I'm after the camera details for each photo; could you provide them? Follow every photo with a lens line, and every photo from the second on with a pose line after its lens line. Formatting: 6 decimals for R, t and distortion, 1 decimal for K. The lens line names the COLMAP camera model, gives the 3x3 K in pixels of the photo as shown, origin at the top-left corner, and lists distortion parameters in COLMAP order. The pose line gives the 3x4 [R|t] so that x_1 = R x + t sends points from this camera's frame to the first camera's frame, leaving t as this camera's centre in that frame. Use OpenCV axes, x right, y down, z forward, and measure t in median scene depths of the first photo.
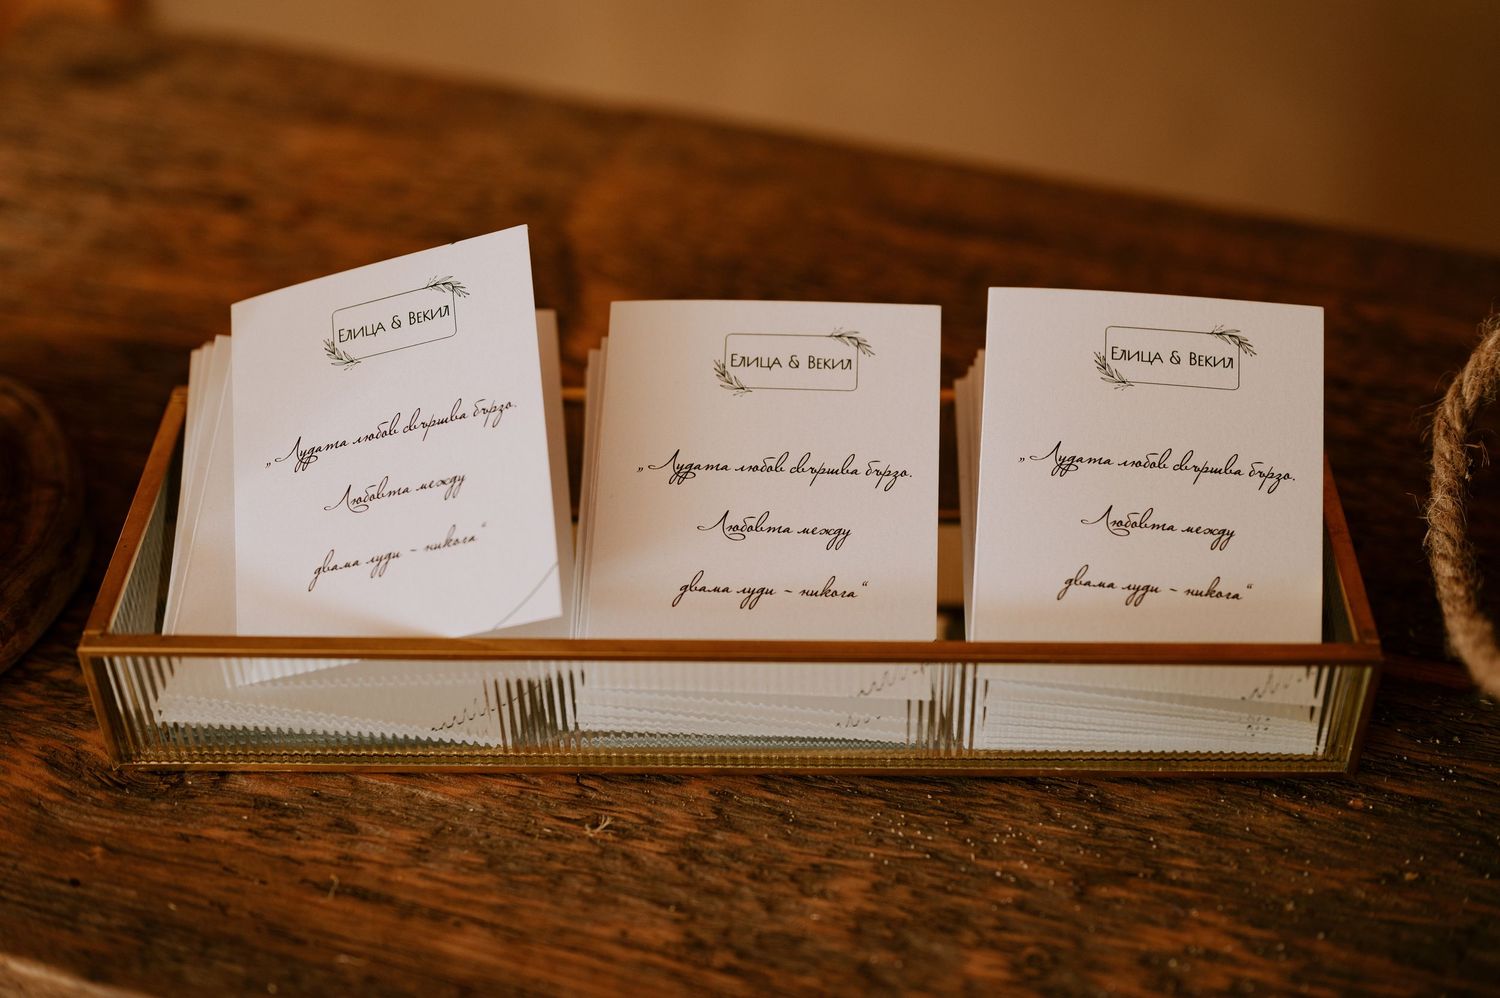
lens RADIAL K [[2177.9, 0, 765.5], [0, 2177.9, 493.2], [0, 0, 1]] dist [-0.001513, 0.000000]
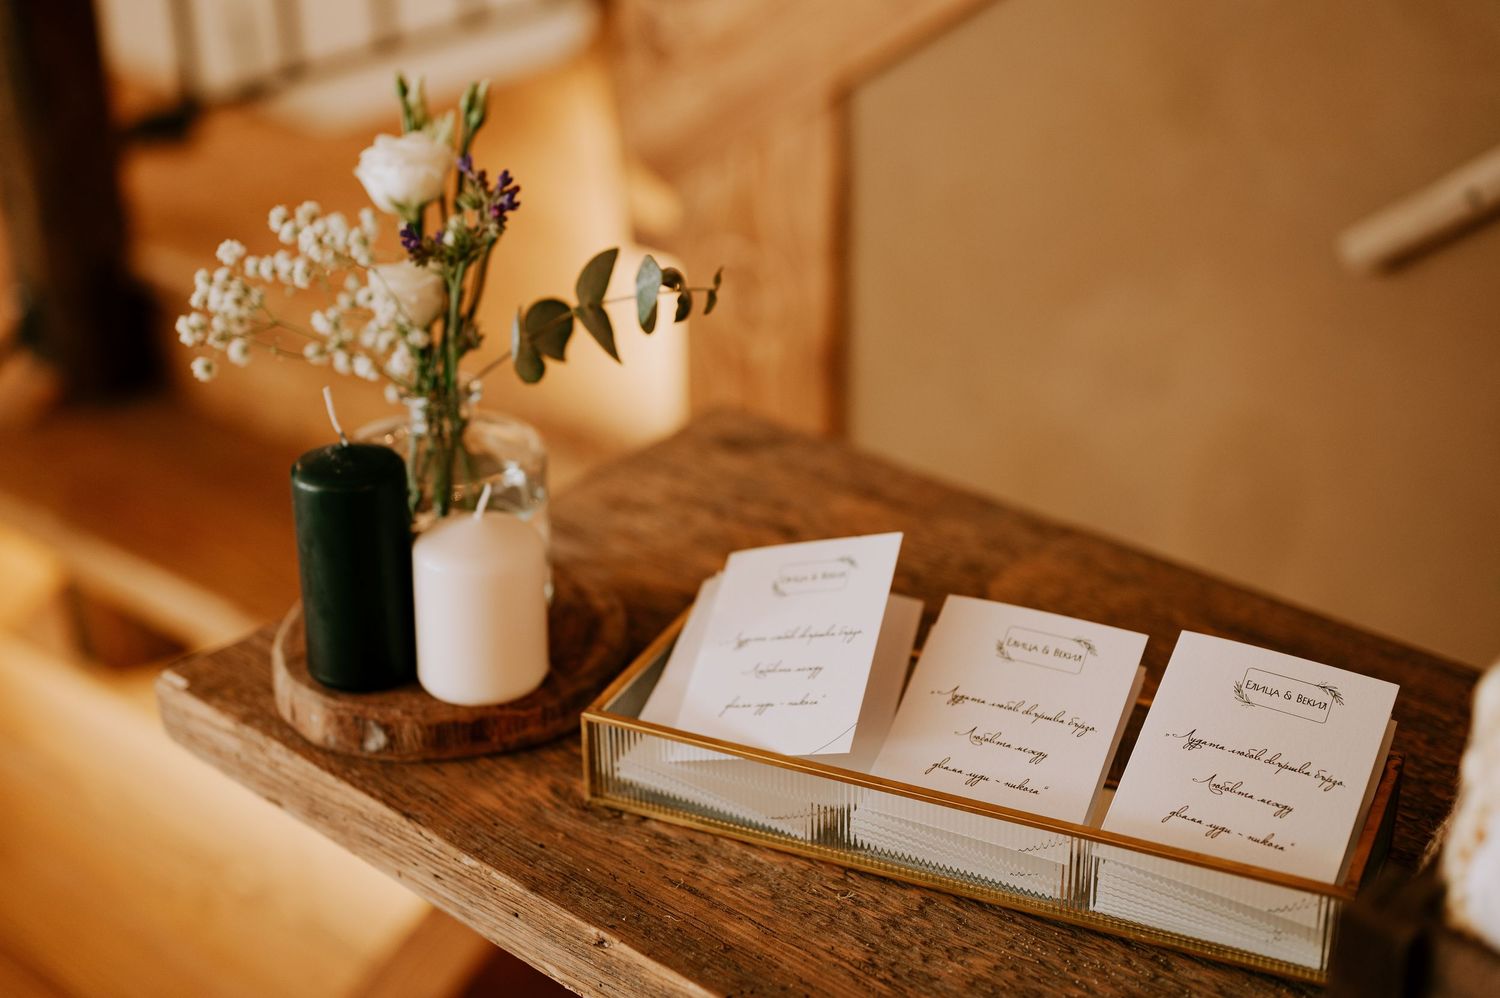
lens RADIAL K [[2177.9, 0, 749.2], [0, 2177.9, 501.6], [0, 0, 1]] dist [-0.001513, 0.000000]
pose [[0.916047, 0.172781, -0.361946, 0.377955], [-0.257452, 0.945297, -0.200331, 0.214140], [0.307533, 0.276696, 0.910419, -0.536773]]
